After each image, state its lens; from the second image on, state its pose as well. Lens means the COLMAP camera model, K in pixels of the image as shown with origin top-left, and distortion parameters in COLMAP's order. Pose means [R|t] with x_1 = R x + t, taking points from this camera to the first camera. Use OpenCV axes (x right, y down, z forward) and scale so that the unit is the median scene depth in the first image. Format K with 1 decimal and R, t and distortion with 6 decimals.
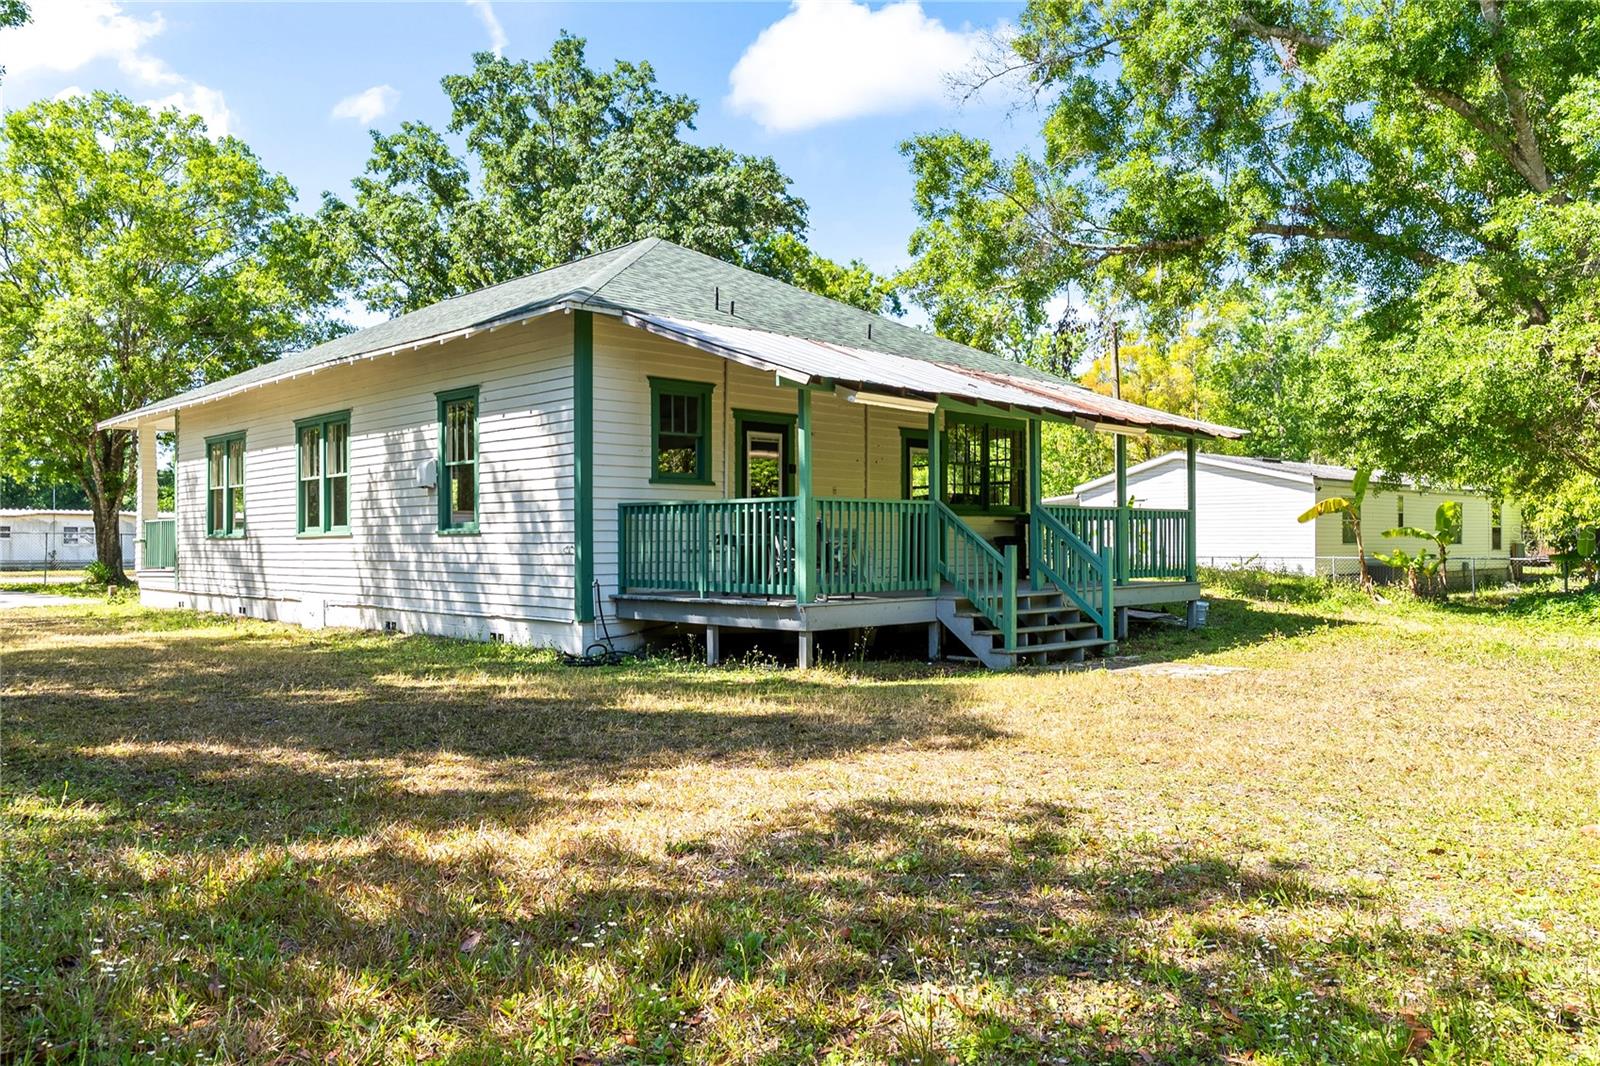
lens RADIAL K [[1124.0, 0, 800.0], [0, 1124.0, 533.0], [0, 0, 1]] dist [0.003420, 0.000901]
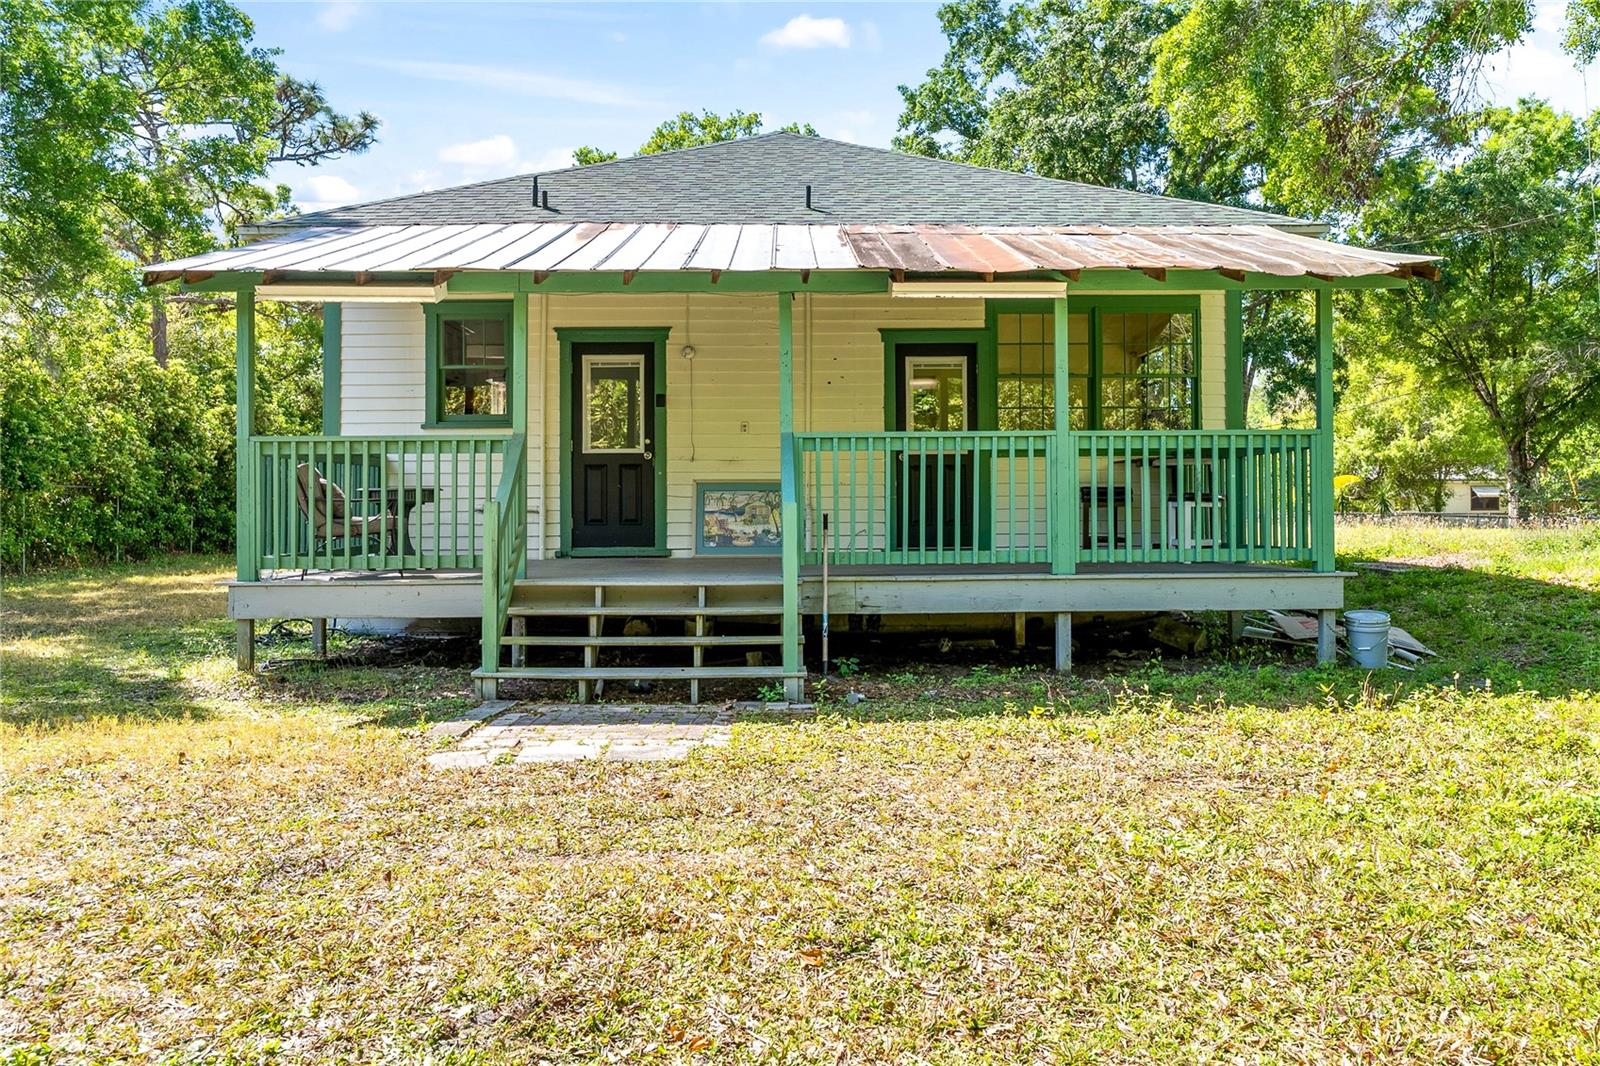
lens RADIAL K [[1124.0, 0, 800.0], [0, 1124.0, 533.0], [0, 0, 1]] dist [0.003420, 0.000901]
pose [[0.705222, 0.017471, -0.708772, 0.598385], [0.003225, 0.999607, 0.027849, 0.009774], [0.708980, -0.021925, 0.704888, 0.549811]]
